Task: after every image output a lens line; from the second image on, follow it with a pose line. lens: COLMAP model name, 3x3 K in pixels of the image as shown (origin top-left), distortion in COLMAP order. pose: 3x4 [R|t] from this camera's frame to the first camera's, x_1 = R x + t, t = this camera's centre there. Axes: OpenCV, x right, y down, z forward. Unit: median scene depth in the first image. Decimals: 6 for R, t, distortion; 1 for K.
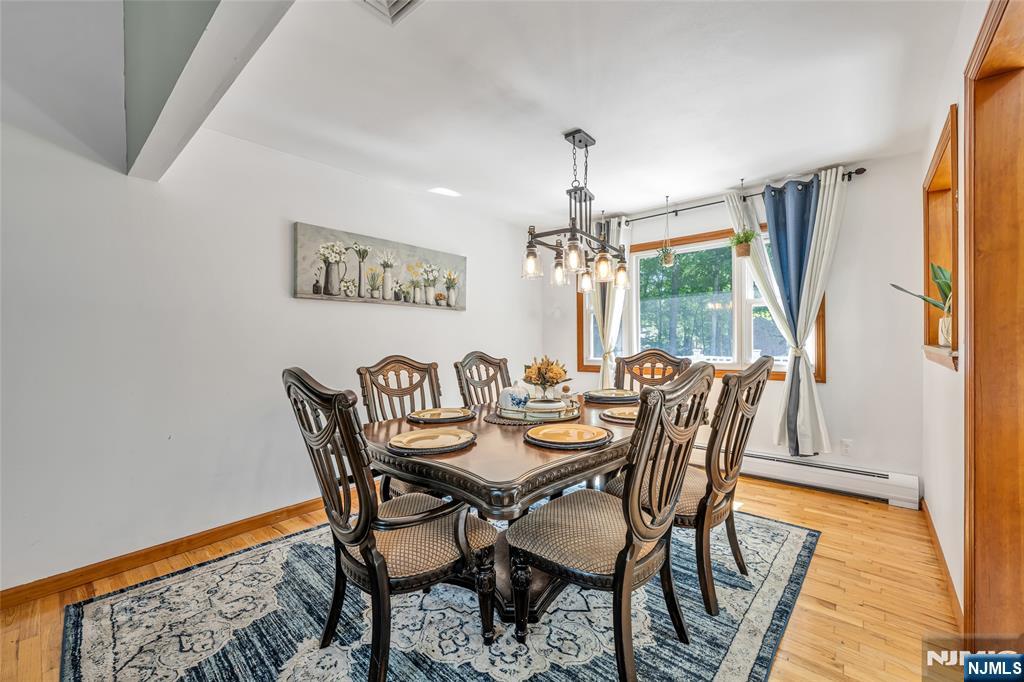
lens RADIAL K [[413.2, 0, 512.0], [0, 413.2, 341.0], [0, 0, 1]] dist [-0.000244, 0.000007]
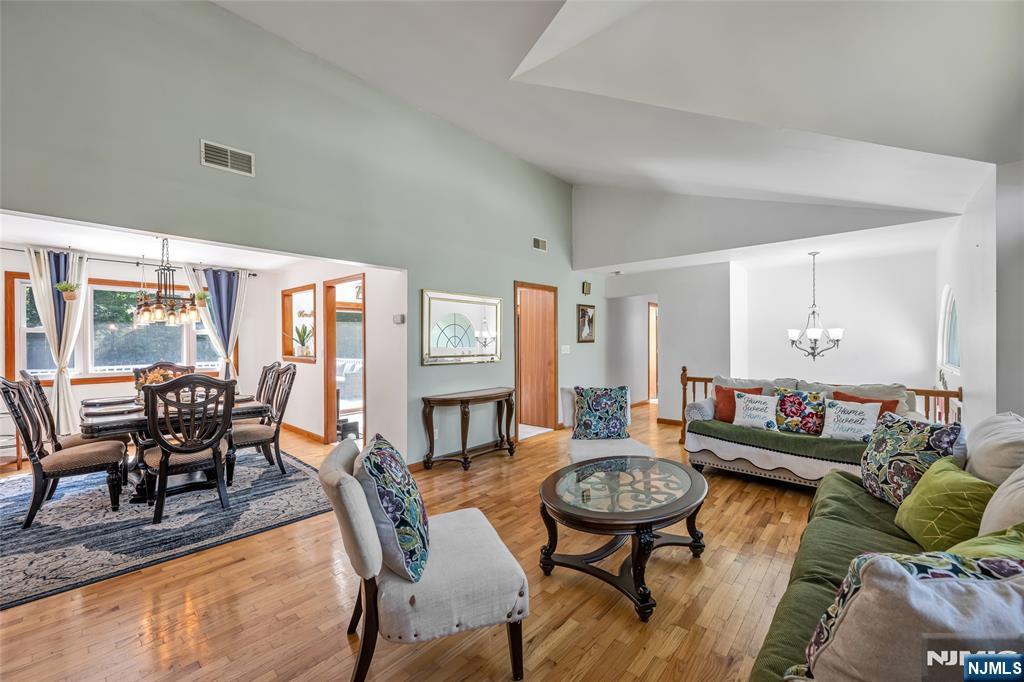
lens RADIAL K [[413.2, 0, 512.0], [0, 413.2, 341.0], [0, 0, 1]] dist [-0.000244, 0.000007]
pose [[0.009642, 0.005354, 0.999939, -1.247683], [0.007806, 0.999955, -0.005429, -0.038704], [-0.999923, 0.007858, 0.009599, -0.346682]]
